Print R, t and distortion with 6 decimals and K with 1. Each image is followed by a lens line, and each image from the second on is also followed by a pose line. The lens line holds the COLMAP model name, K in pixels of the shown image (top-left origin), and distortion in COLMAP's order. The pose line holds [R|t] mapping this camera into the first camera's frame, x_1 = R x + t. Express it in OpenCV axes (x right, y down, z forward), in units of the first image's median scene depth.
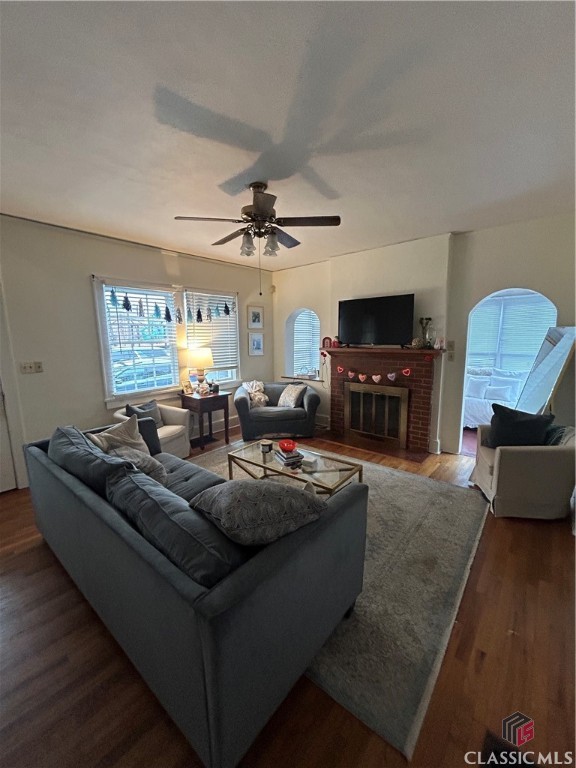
lens RADIAL K [[306.8, 0, 289.5], [0, 306.8, 384.4], [0, 0, 1]] dist [-0.000793, -0.000021]
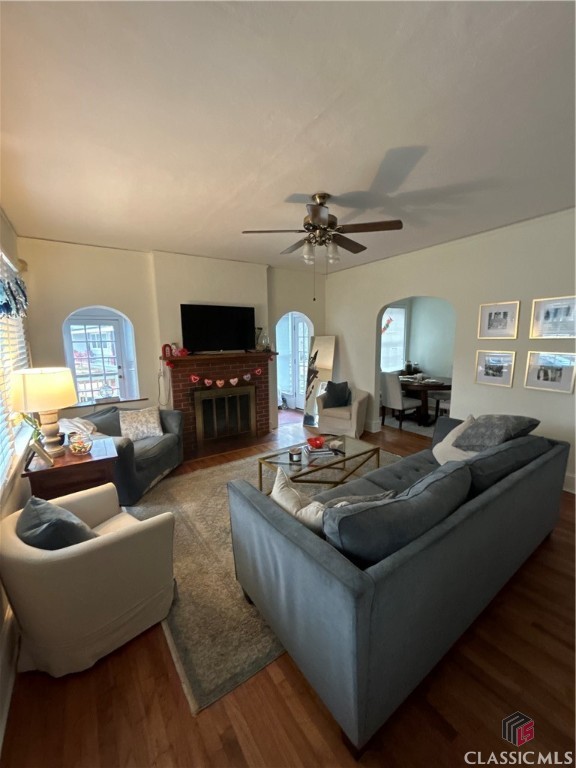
lens RADIAL K [[306.8, 0, 289.5], [0, 306.8, 384.4], [0, 0, 1]] dist [-0.000793, -0.000021]
pose [[0.268427, -0.136299, 0.953609, -0.716272], [0.163011, 0.982090, 0.094485, -0.082197], [-0.949407, 0.130087, 0.285837, 0.527278]]
